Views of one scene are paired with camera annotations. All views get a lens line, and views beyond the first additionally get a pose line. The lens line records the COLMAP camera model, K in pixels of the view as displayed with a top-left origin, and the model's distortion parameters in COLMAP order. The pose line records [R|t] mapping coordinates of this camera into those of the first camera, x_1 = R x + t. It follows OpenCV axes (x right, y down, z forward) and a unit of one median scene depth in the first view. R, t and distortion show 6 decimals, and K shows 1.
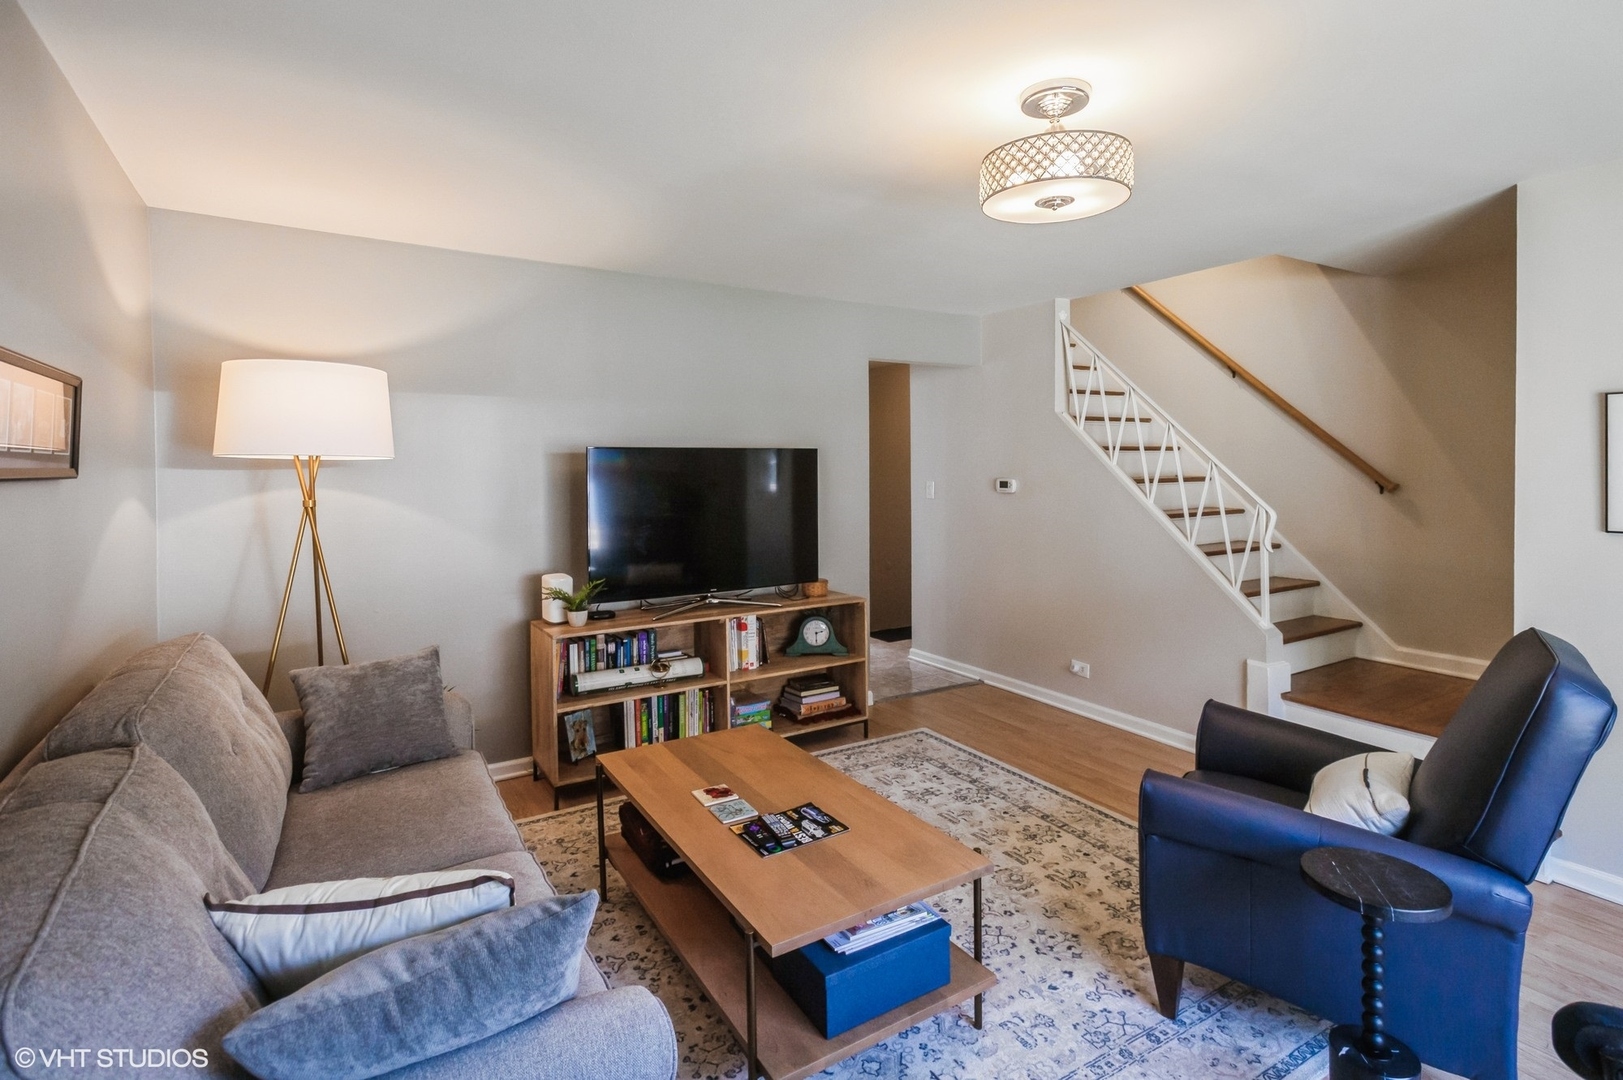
lens RADIAL K [[779.8, 0, 815.7], [0, 779.8, 486.5], [0, 0, 1]] dist [0.011493, -0.000105]
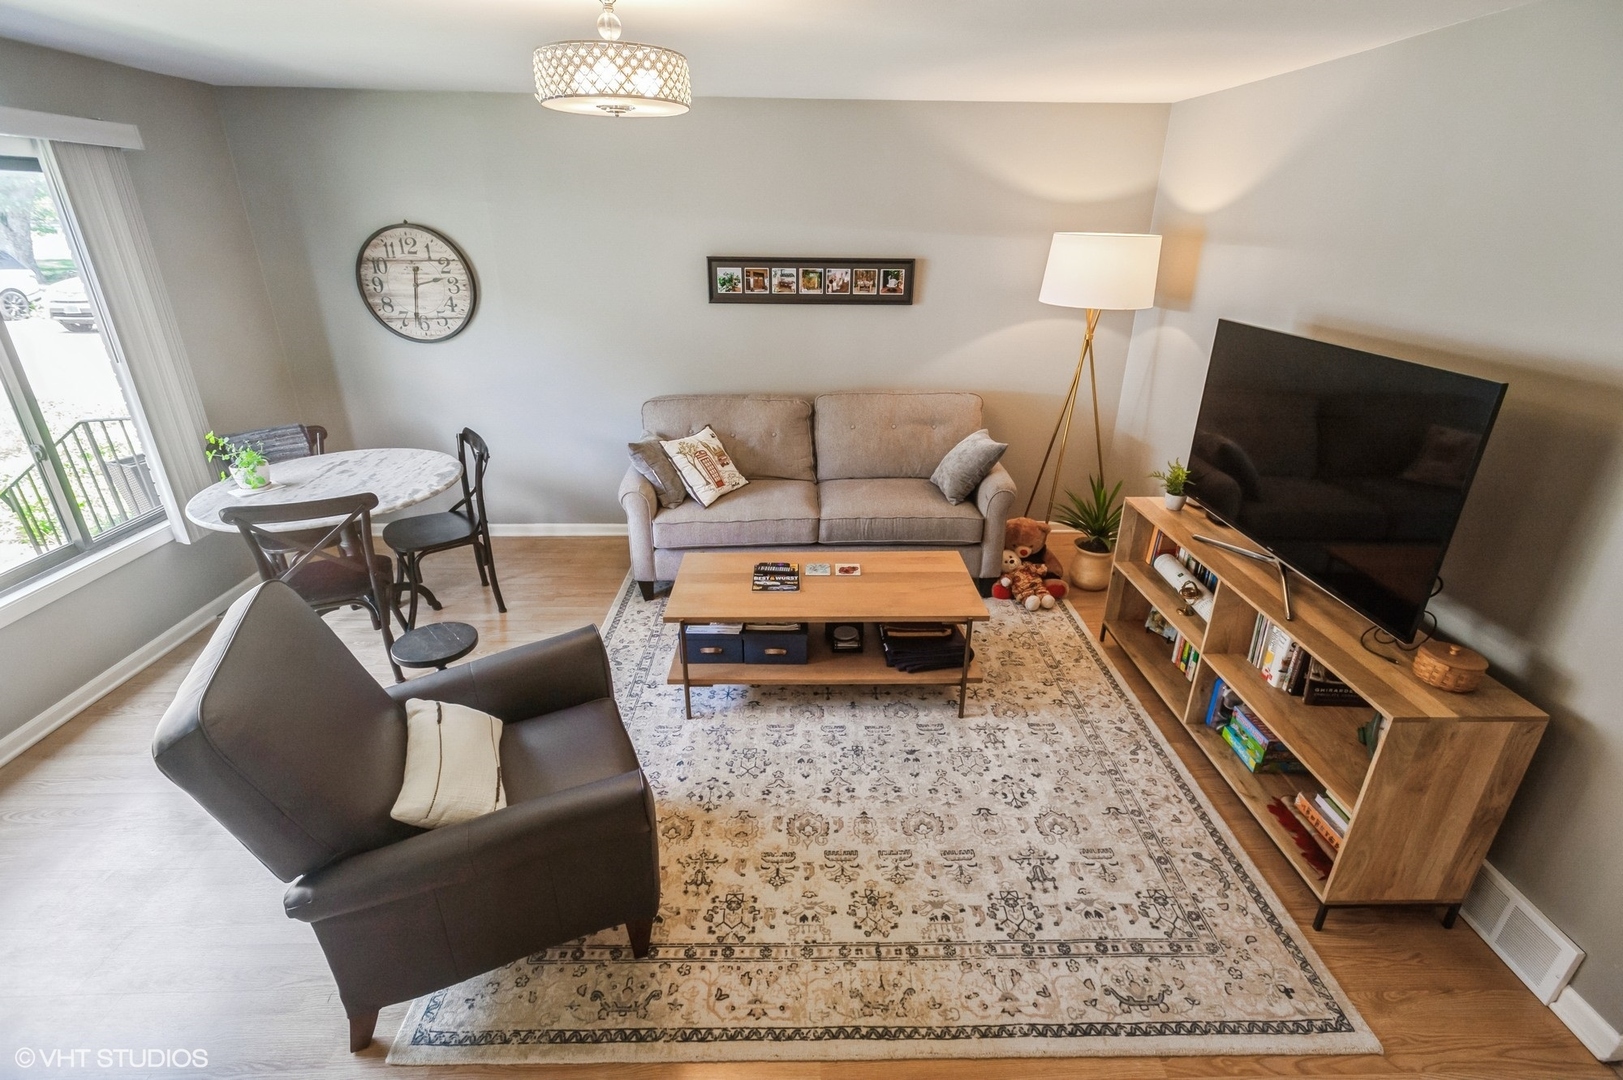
lens RADIAL K [[756.0, 0, 829.1], [0, 756.0, 540.4], [0, 0, 1]] dist [0.009608, -0.000069]
pose [[-0.485735, 0.343161, -0.803929, 0.717952], [-0.029439, 0.912772, 0.407408, -0.165488], [0.873611, 0.221559, -0.433262, 1.116345]]
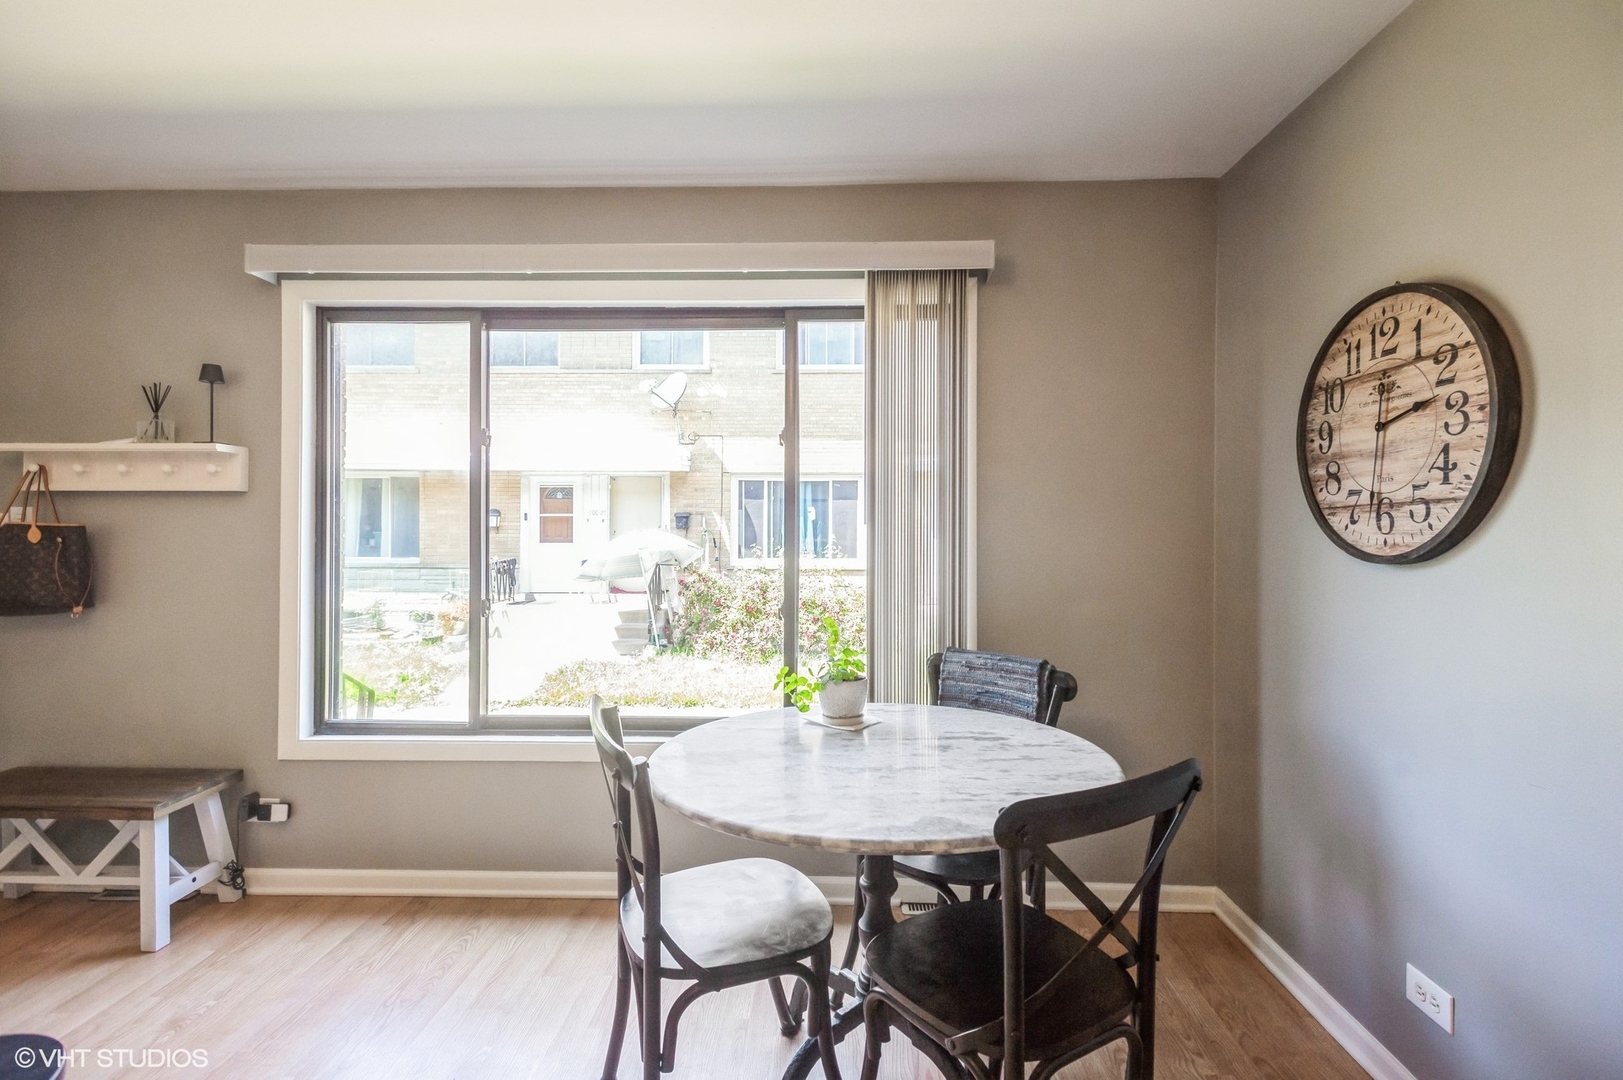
lens RADIAL K [[766.6, 0, 809.4], [0, 766.6, 523.6], [0, 0, 1]] dist [0.015161, -0.000110]
pose [[-0.836220, 0.004571, 0.548375, -0.070810], [0.013143, 0.999845, 0.011708, 0.036864], [-0.548236, 0.016998, -0.836151, 0.534138]]
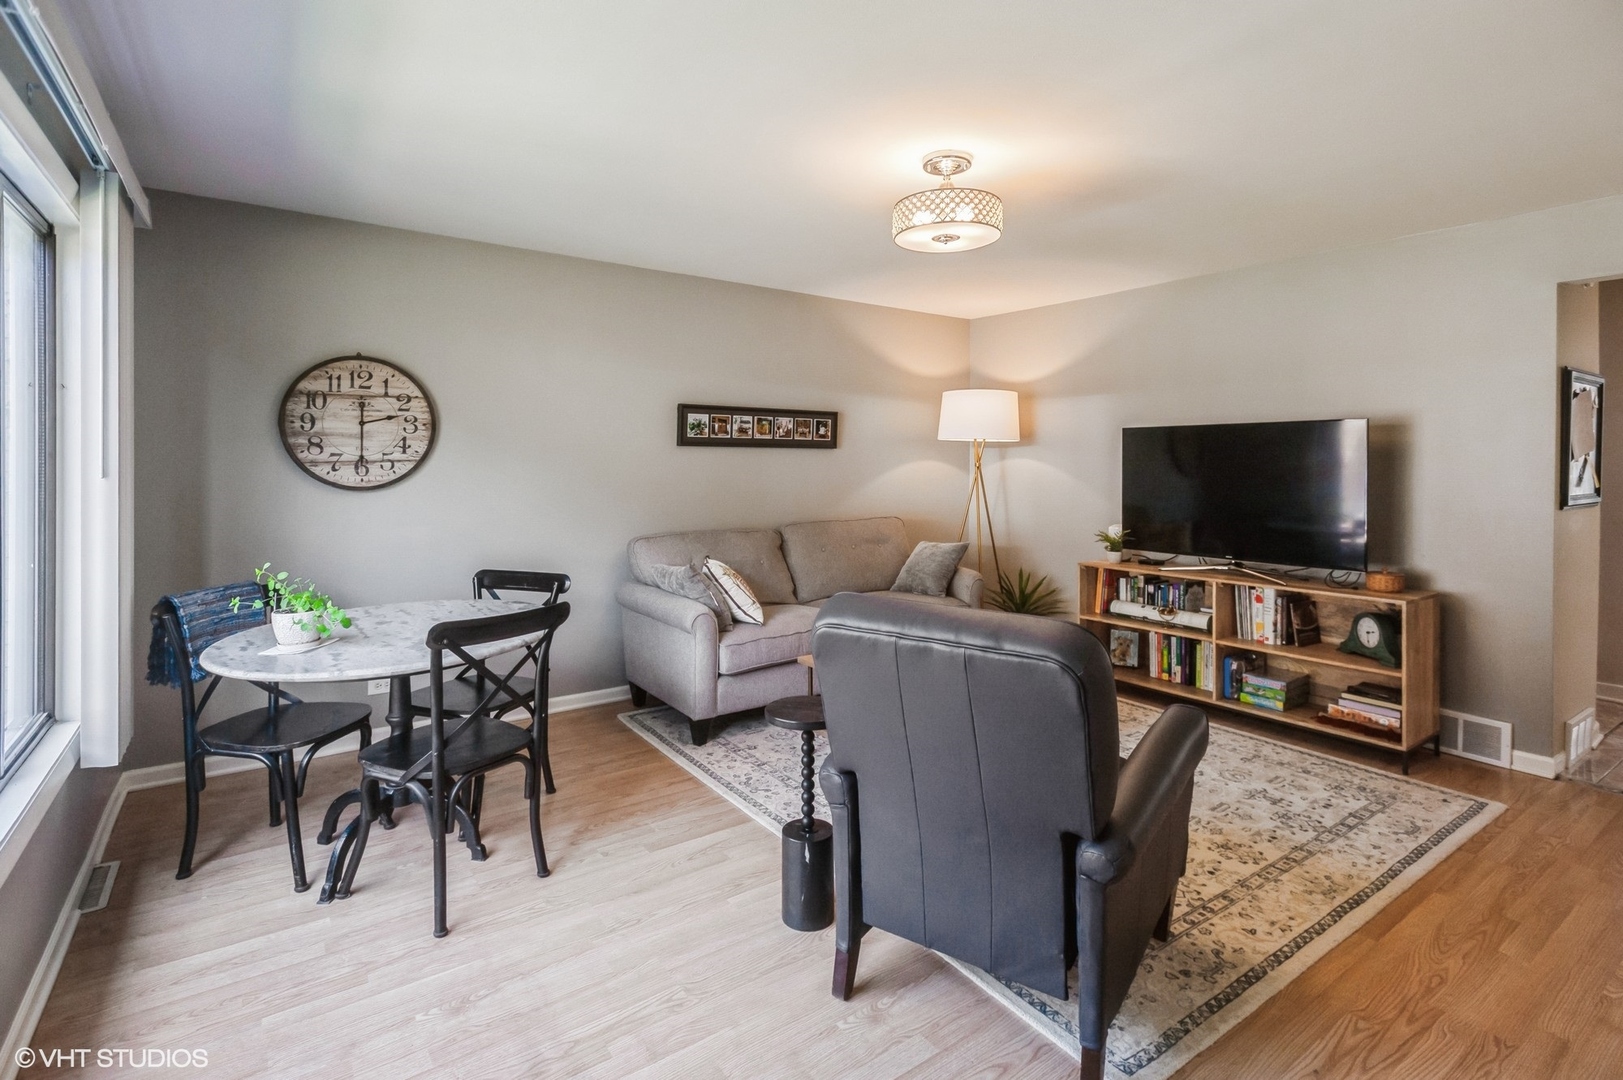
lens RADIAL K [[777.8, 0, 835.0], [0, 777.8, 463.7], [0, 0, 1]] dist [0.006061, -0.000233]
pose [[0.087886, 0.004350, -0.996121, 1.031404], [-0.023140, 0.999730, 0.002324, 0.020243], [0.995862, 0.022846, 0.087963, 0.437325]]
